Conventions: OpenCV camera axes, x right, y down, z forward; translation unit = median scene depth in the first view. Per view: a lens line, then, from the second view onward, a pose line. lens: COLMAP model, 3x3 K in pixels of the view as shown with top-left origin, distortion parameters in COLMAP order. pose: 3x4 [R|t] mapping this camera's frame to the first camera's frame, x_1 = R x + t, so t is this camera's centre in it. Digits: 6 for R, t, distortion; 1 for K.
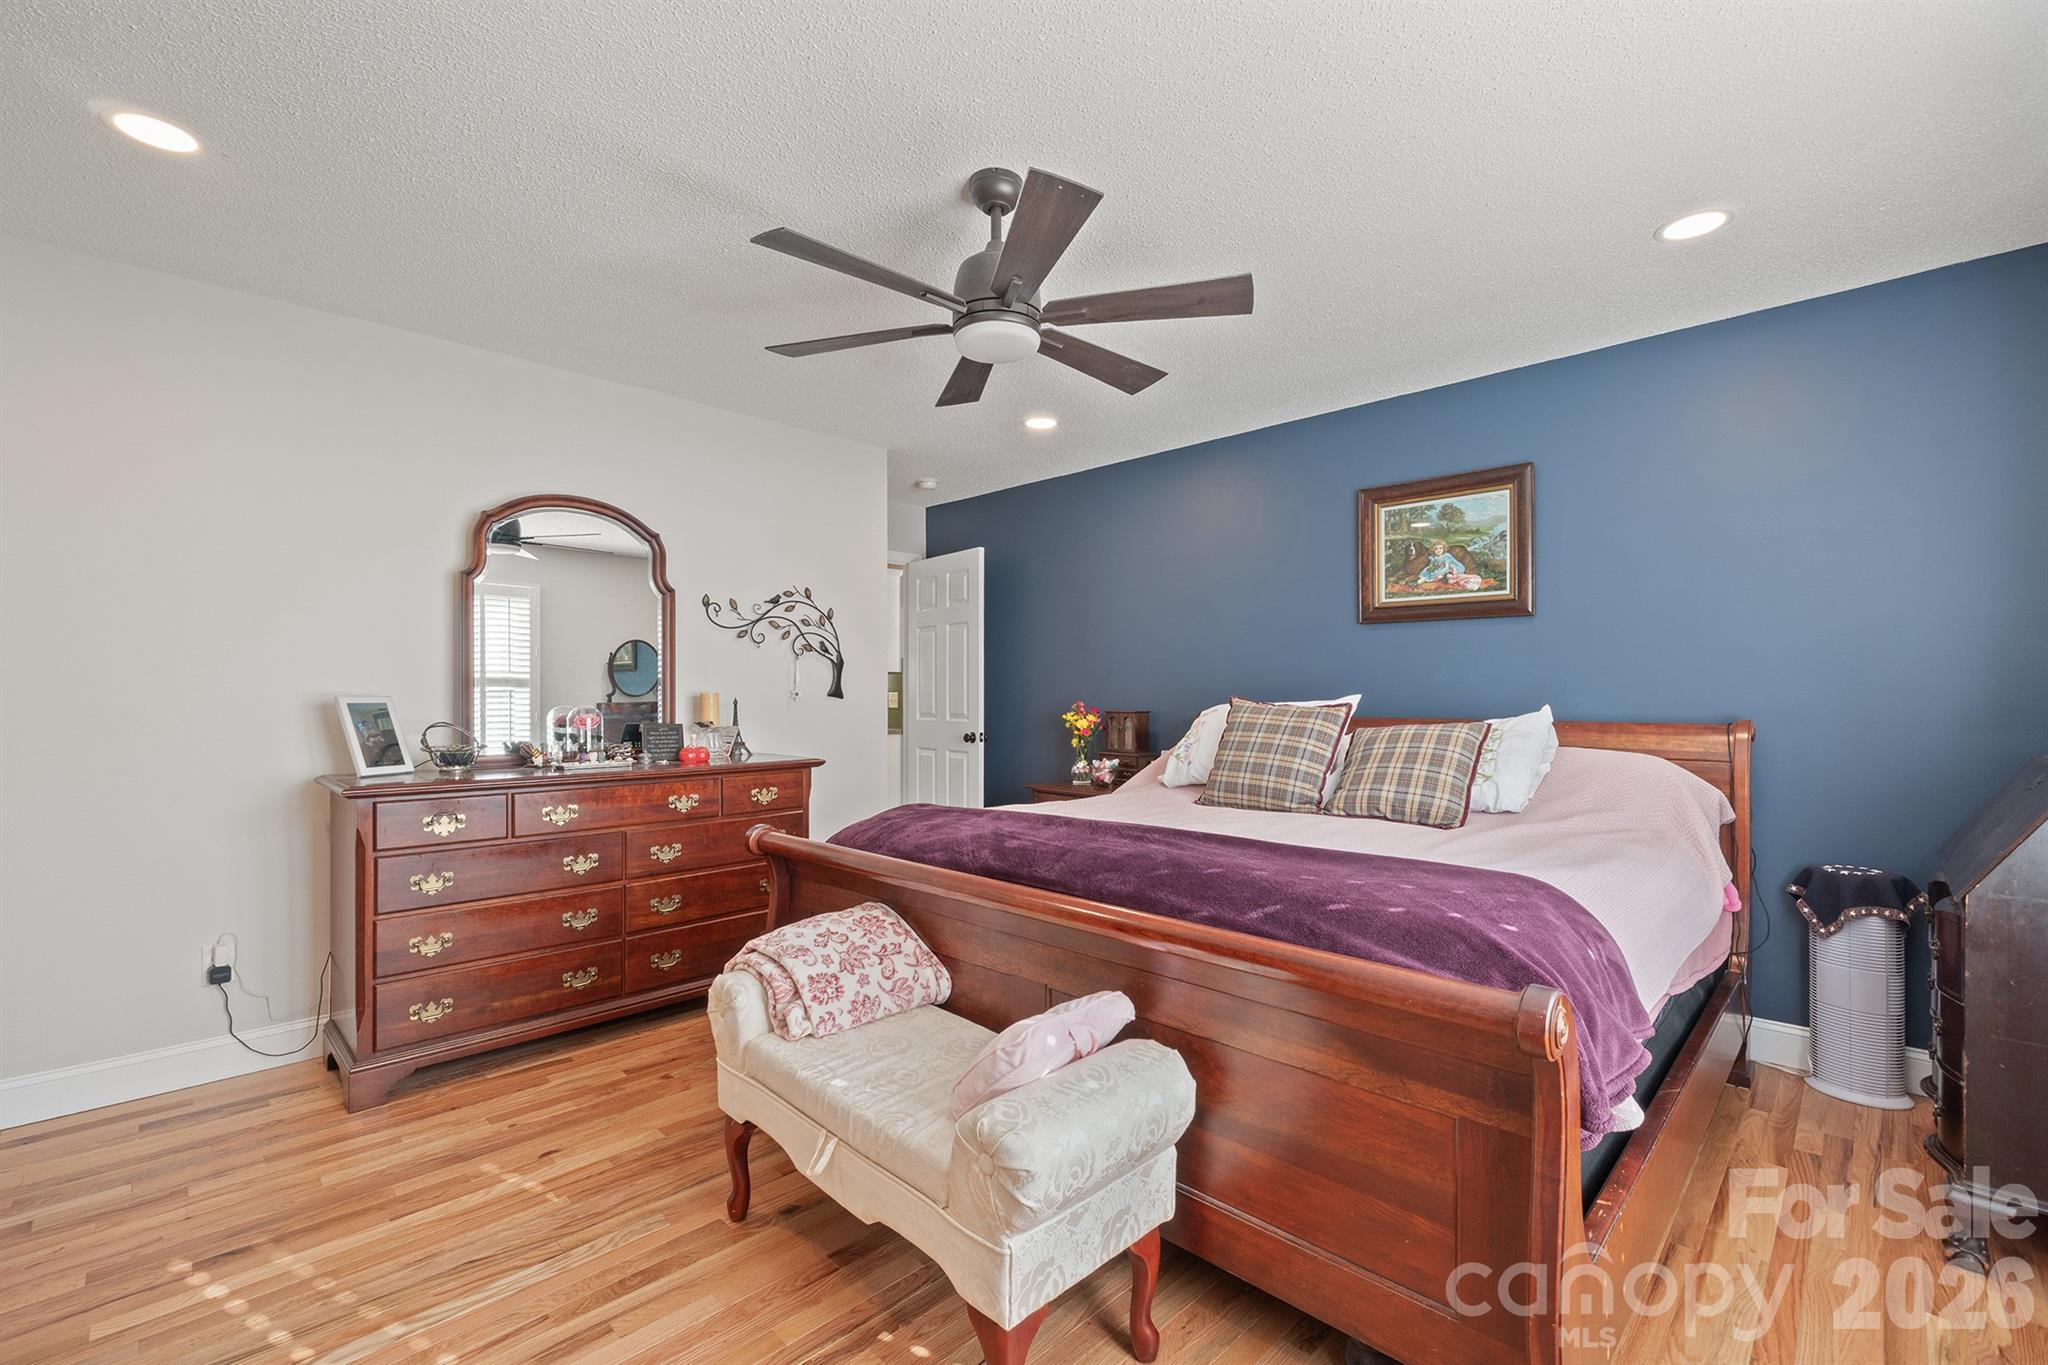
lens RADIAL K [[885.7, 0, 1014.4], [0, 885.7, 683.1], [0, 0, 1]] dist [-0.007352, -0.000240]
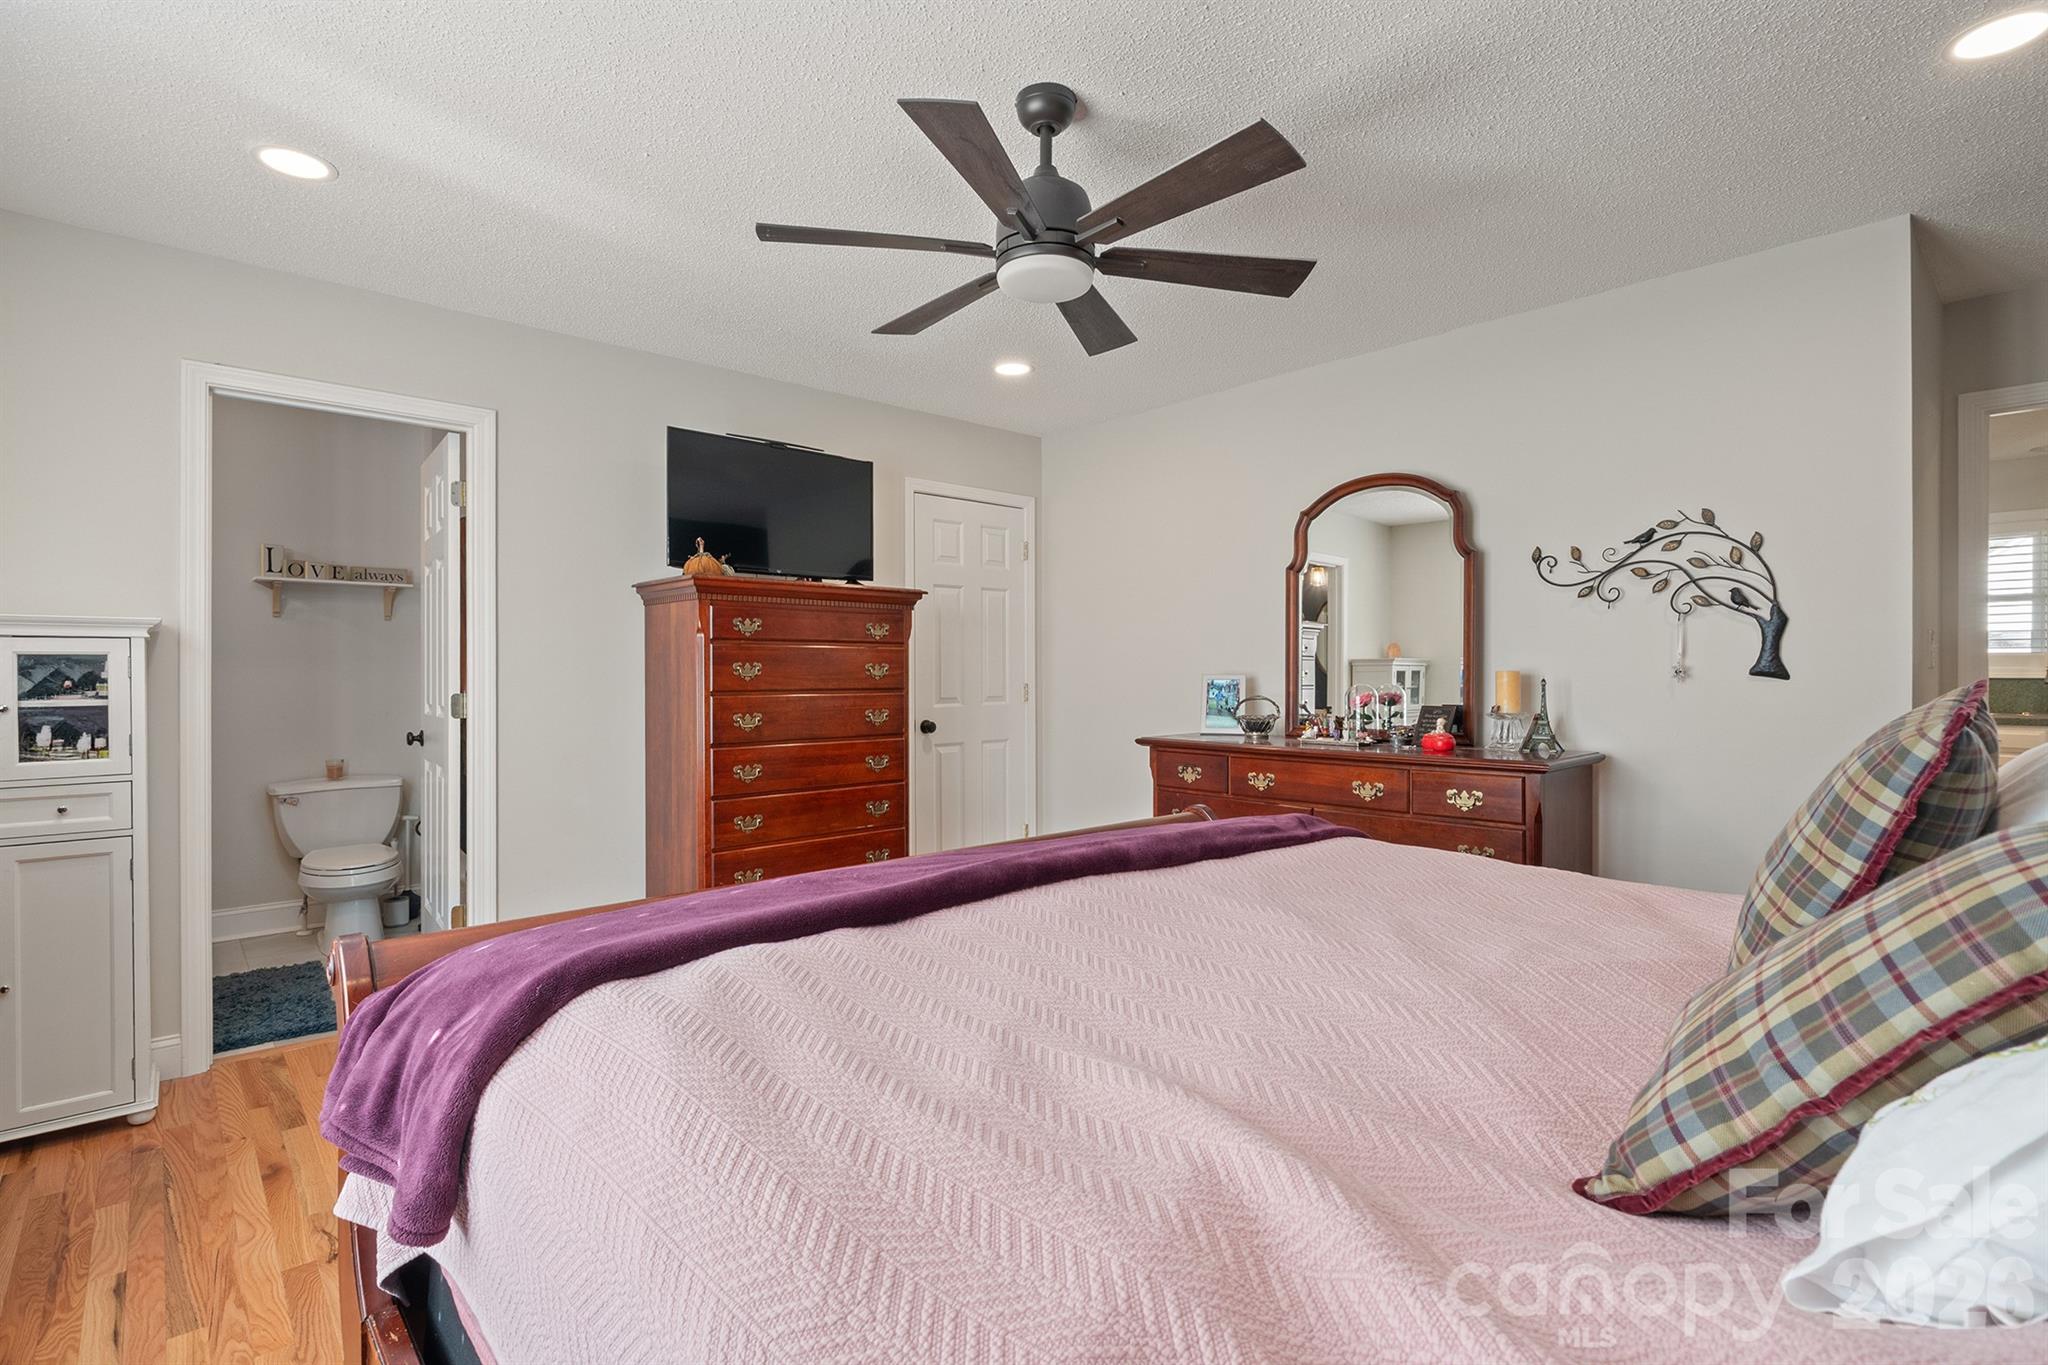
lens RADIAL K [[974.9, 0, 1029.3], [0, 974.9, 679.3], [0, 0, 1]] dist [-0.005836, -0.000744]
pose [[-0.046256, 0.006102, -0.998911, 0.535788], [0.014687, 0.999877, 0.005428, 0.006931], [0.998822, -0.014420, -0.046339, 0.568612]]
